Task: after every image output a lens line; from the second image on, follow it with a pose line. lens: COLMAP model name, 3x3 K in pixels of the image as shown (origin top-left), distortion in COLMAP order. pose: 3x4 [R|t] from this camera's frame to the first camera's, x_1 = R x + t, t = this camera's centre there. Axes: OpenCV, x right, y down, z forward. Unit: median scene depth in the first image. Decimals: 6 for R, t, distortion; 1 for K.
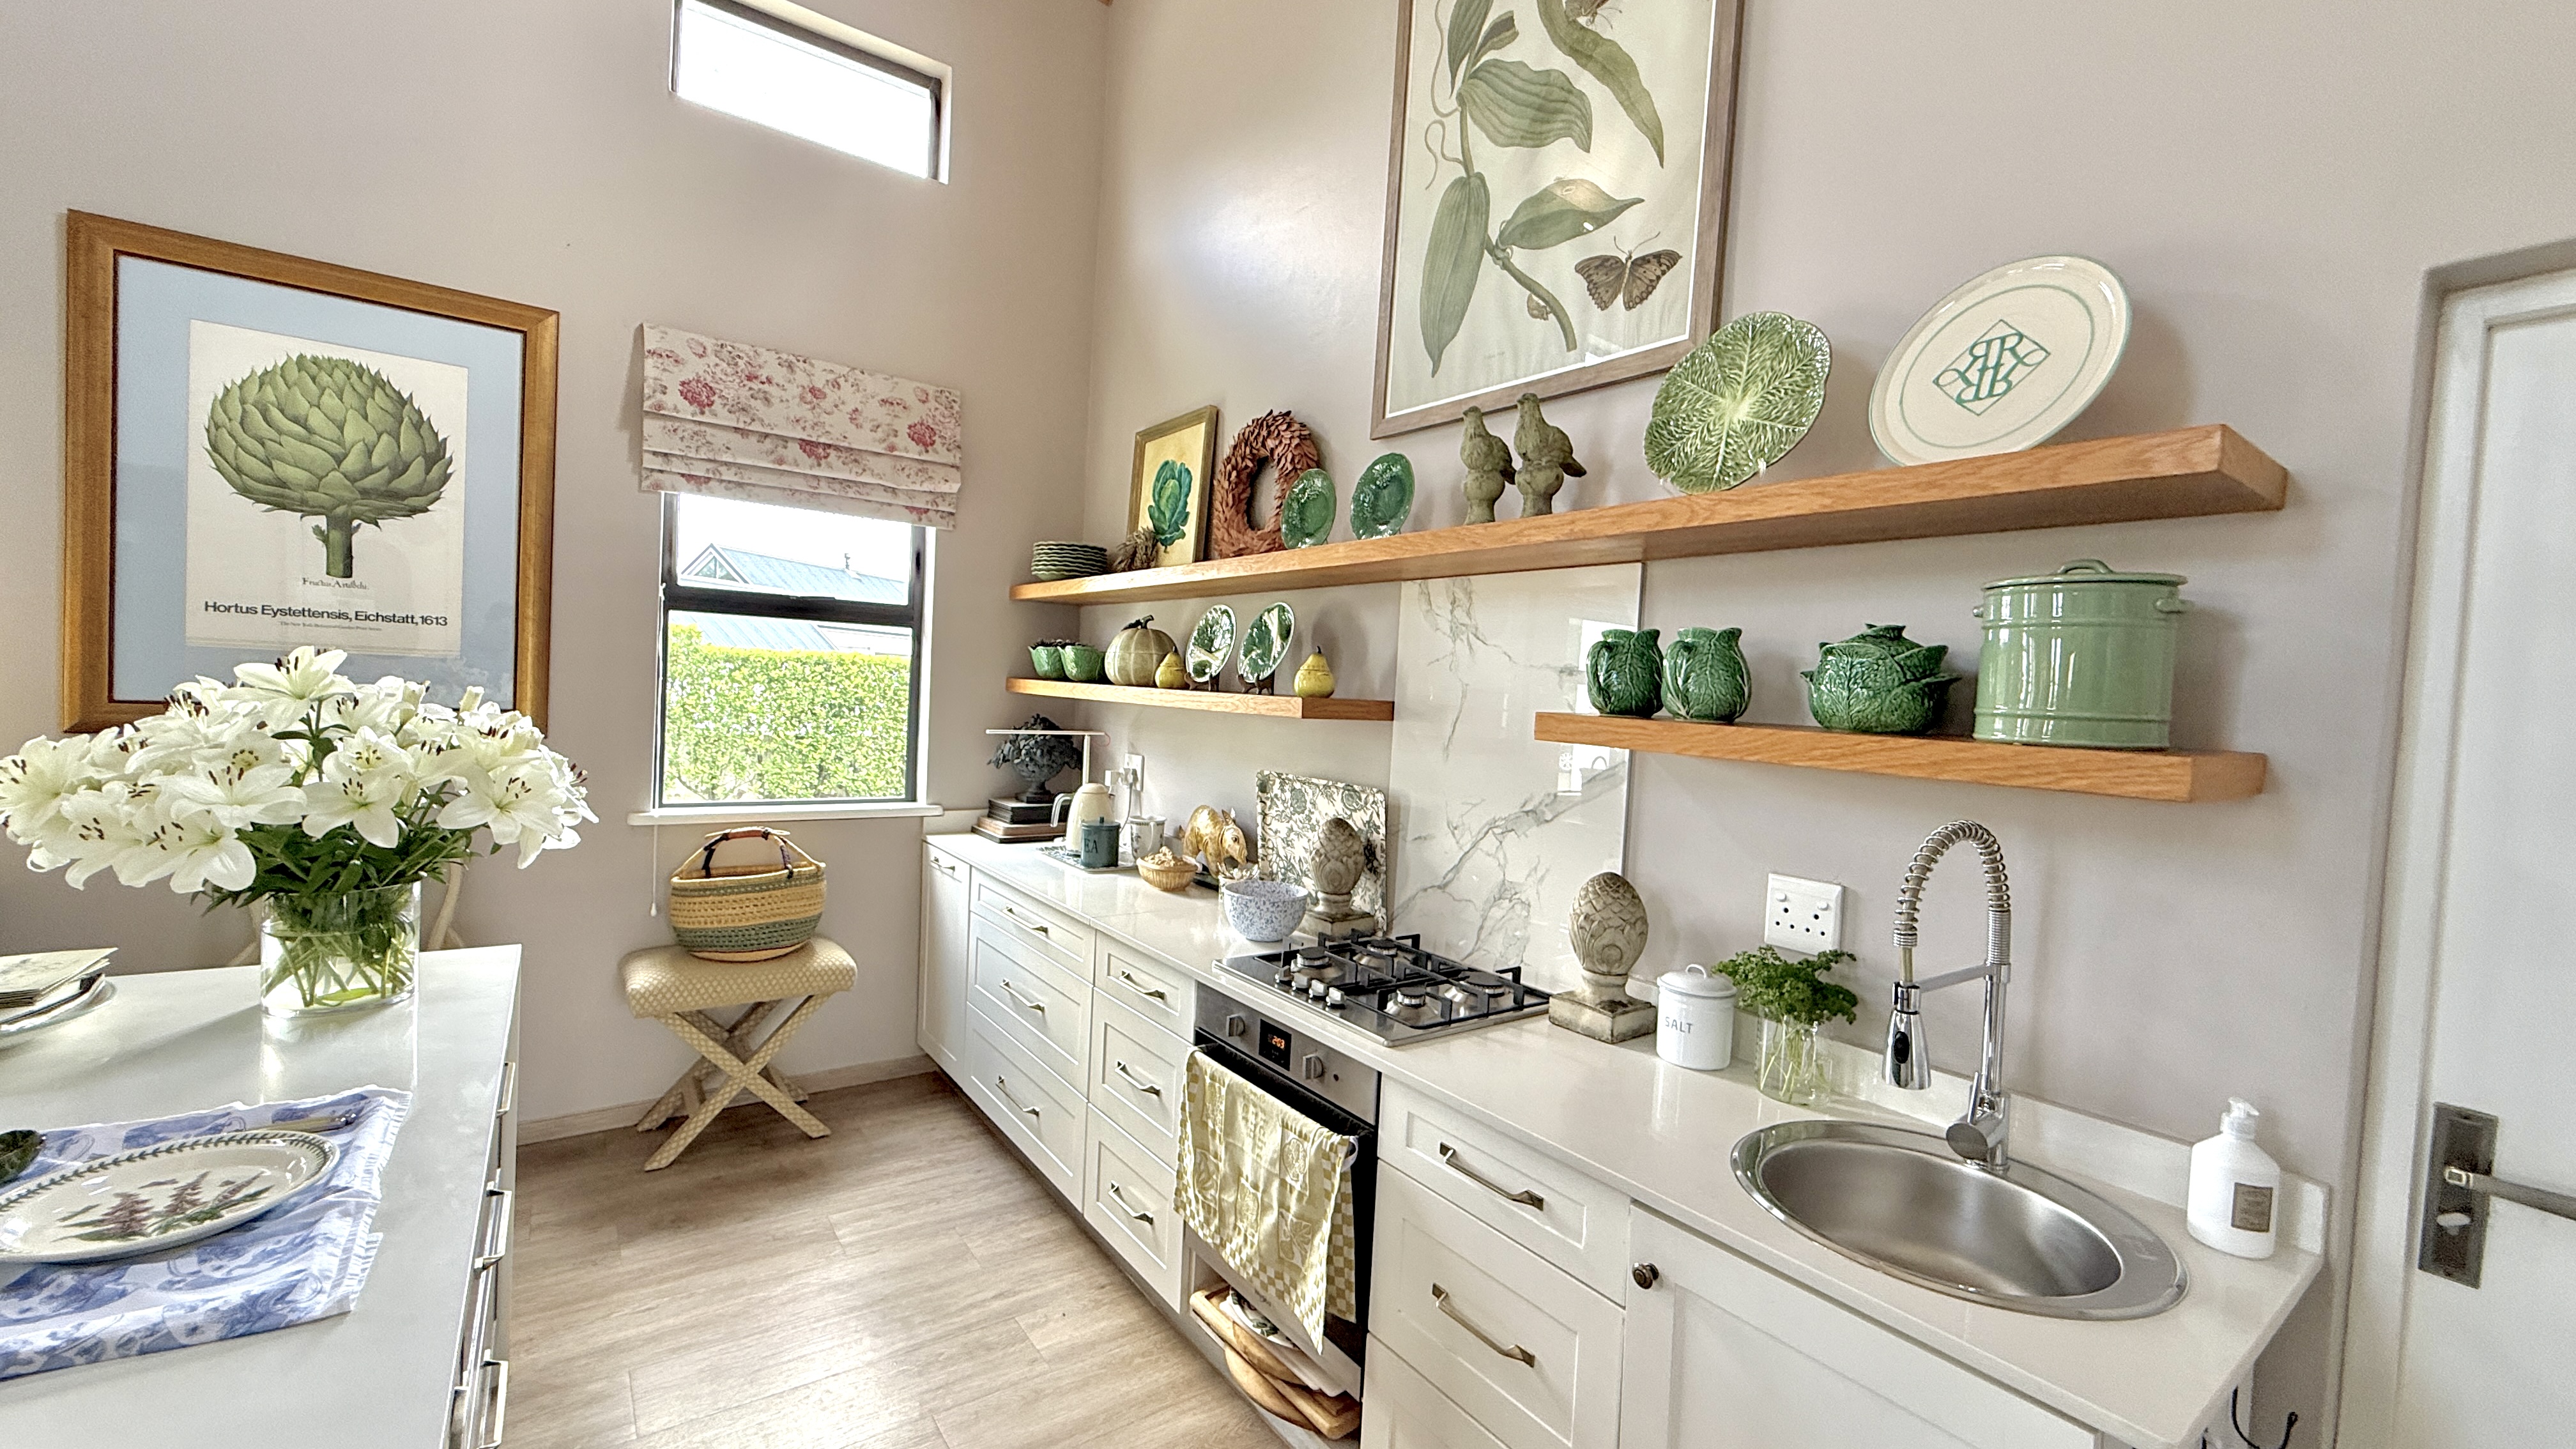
lens RADIAL K [[1026.1, 0, 1281.4], [0, 1026.1, 723.3], [0, 0, 1]] dist [-0.000490, -0.000097]
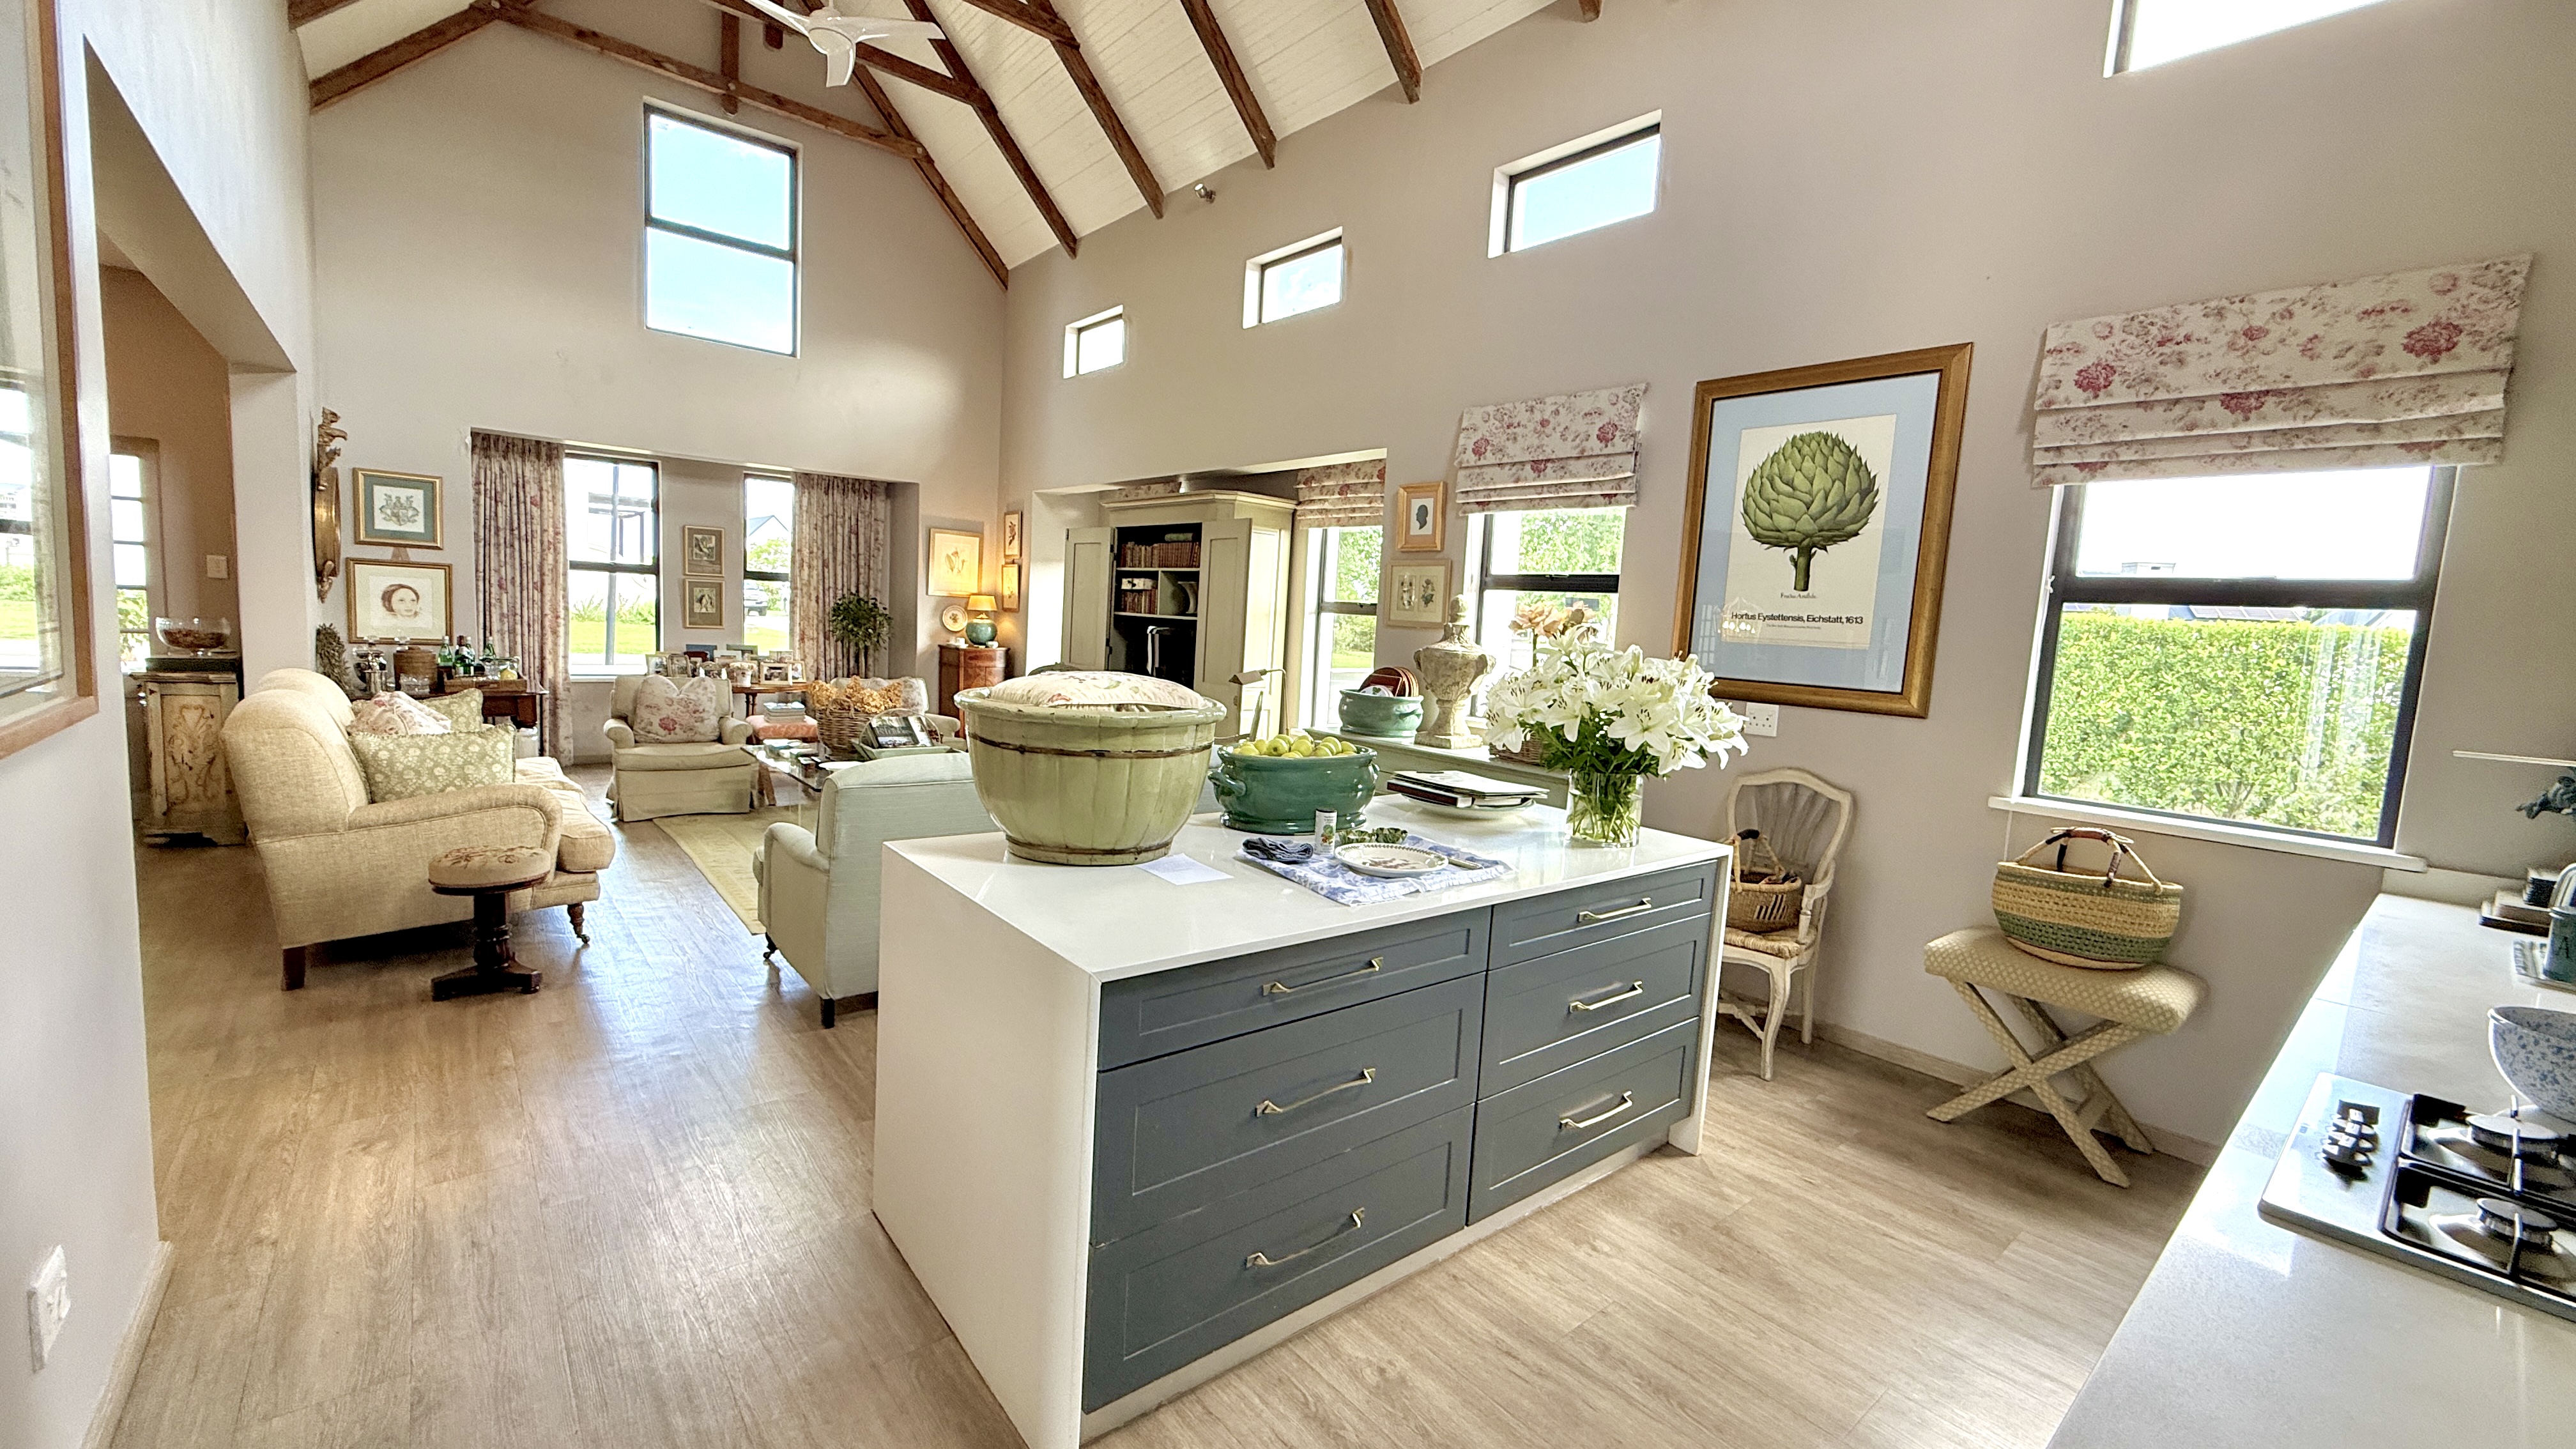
lens RADIAL K [[1026.1, 0, 1281.6], [0, 1026.1, 723.2], [0, 0, 1]] dist [-0.000490, -0.000097]
pose [[0.071284, 0.057812, -0.995779, 0.435314], [-0.084684, 0.995065, 0.051708, 0.023894], [0.993855, 0.080640, 0.075828, 0.218530]]
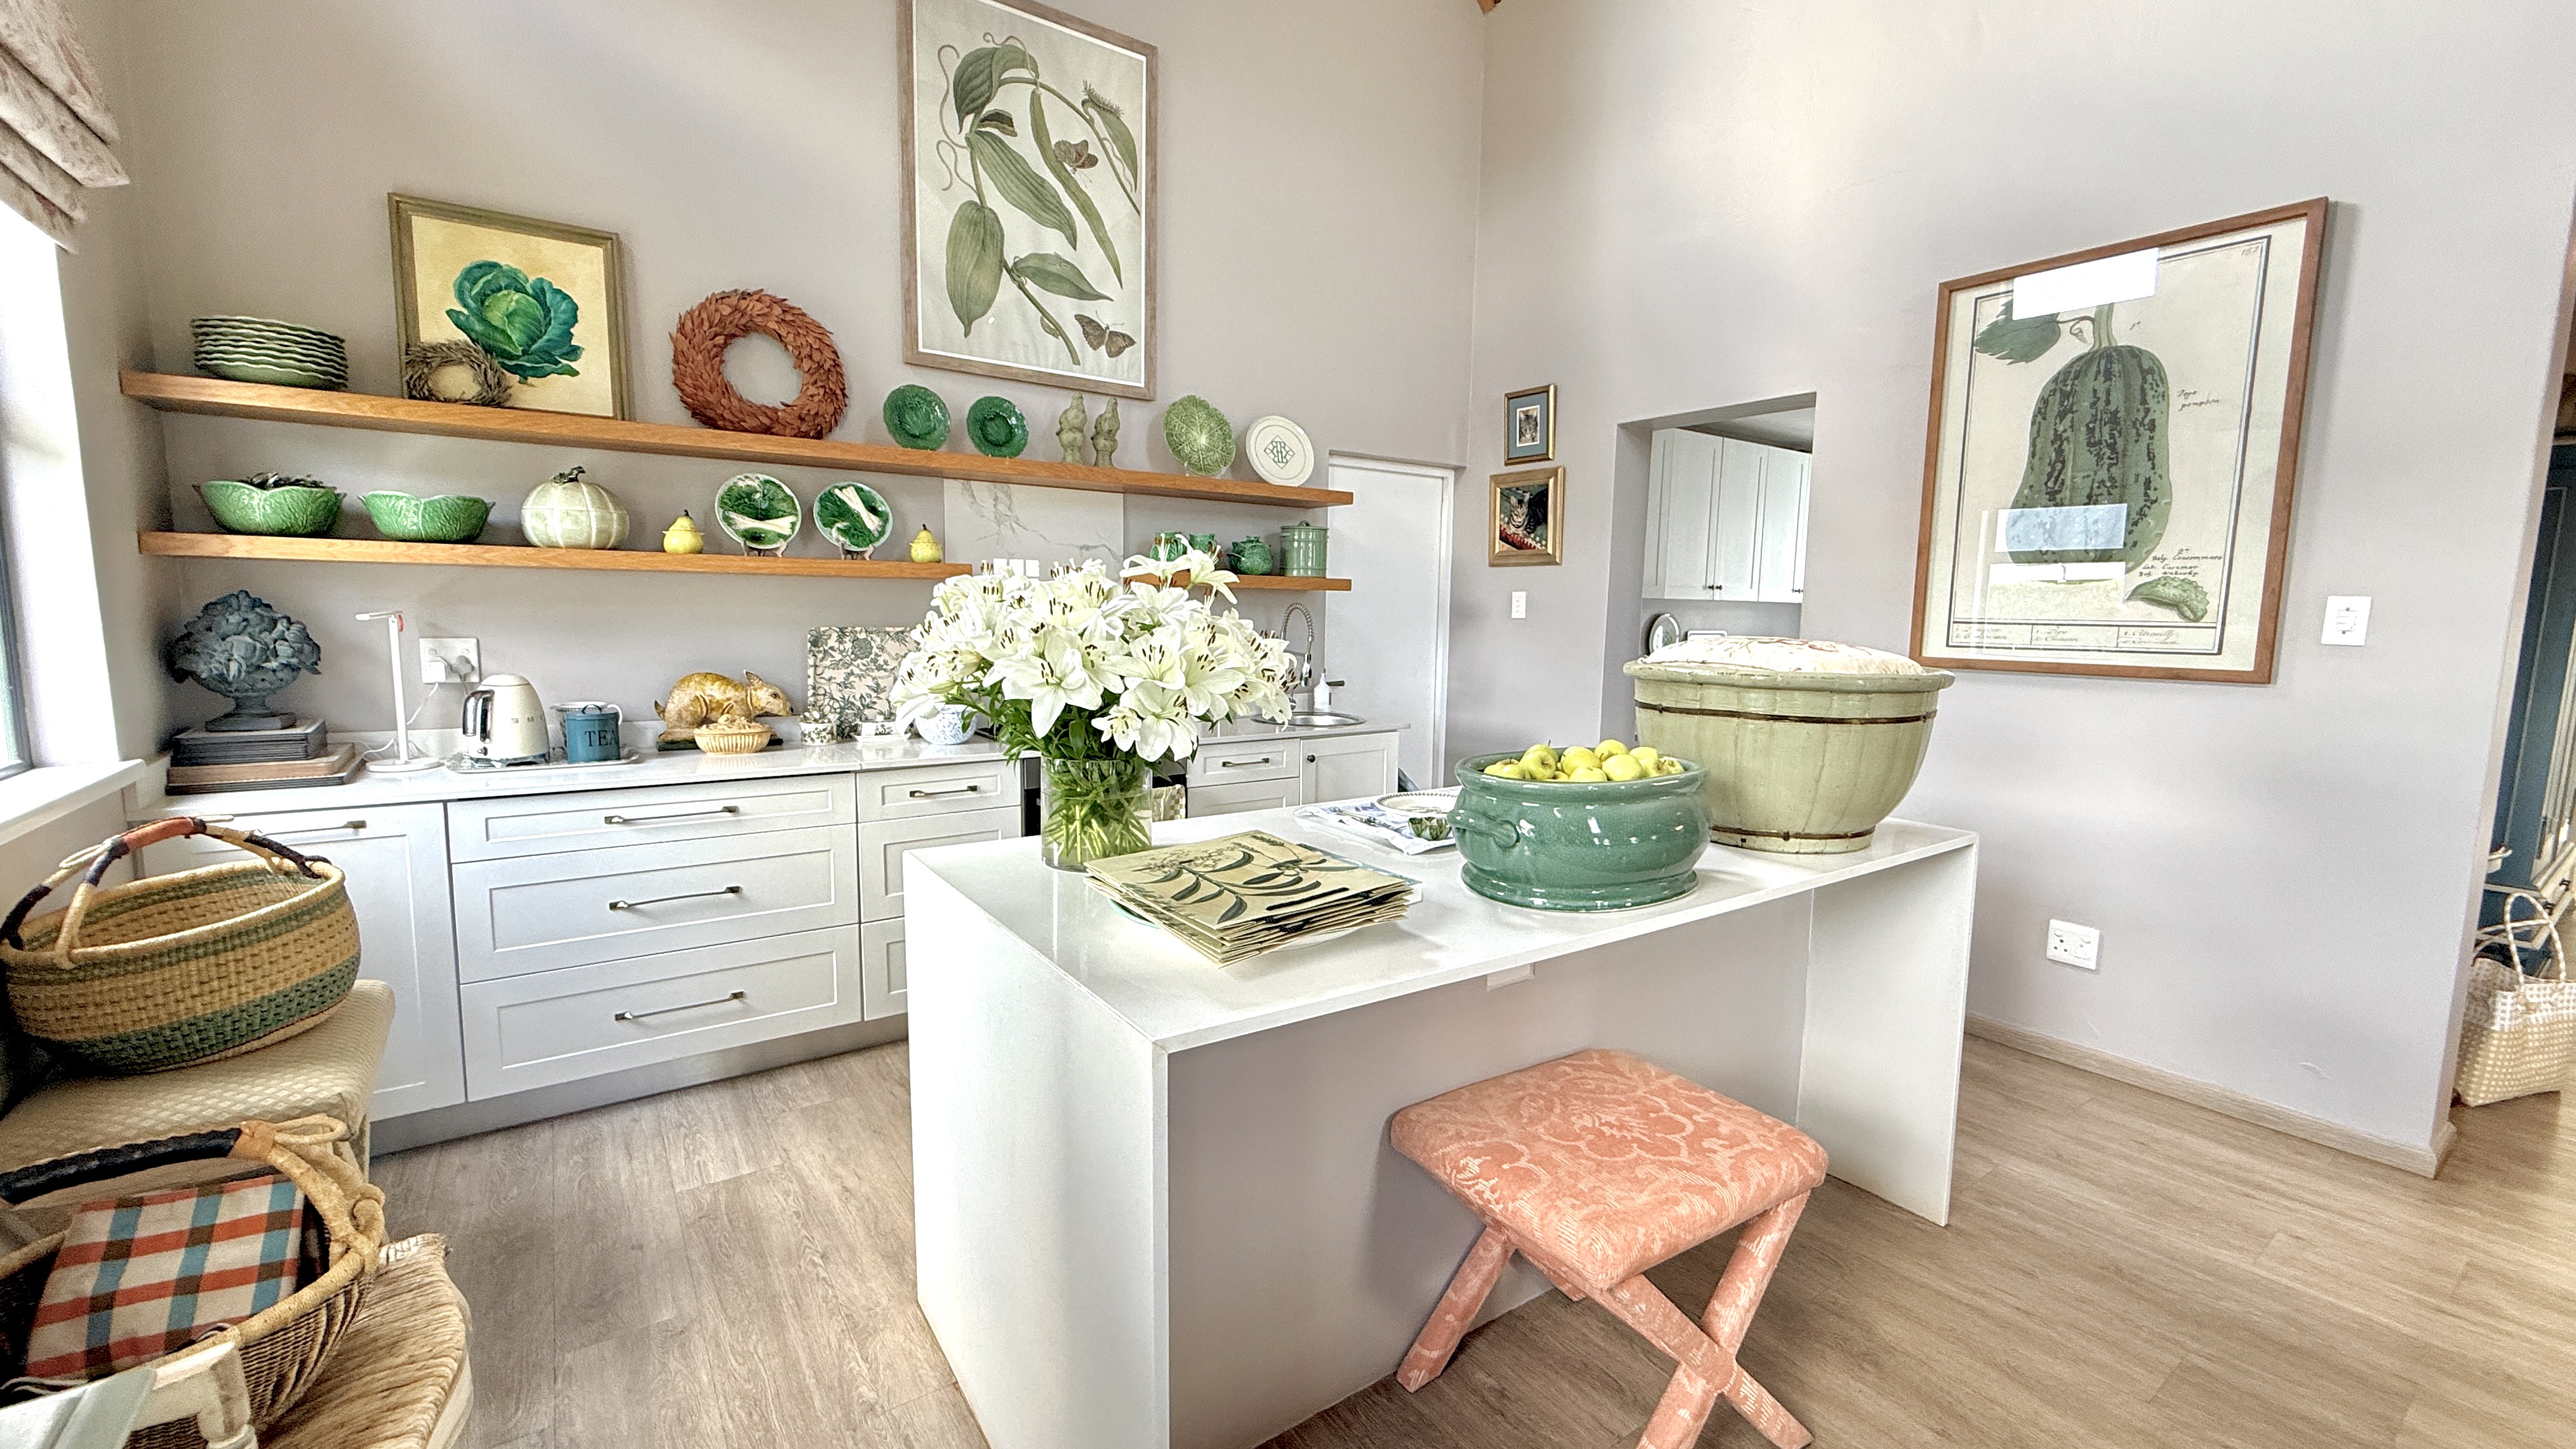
lens RADIAL K [[1026.1, 0, 1285.4], [0, 1026.1, 723.2], [0, 0, 1]] dist [-0.000490, -0.000097]
pose [[0.005234, -0.168383, 0.985708, -1.239499], [0.016880, 0.985596, 0.168274, -0.035102], [-0.999844, 0.015758, 0.008001, 0.499641]]
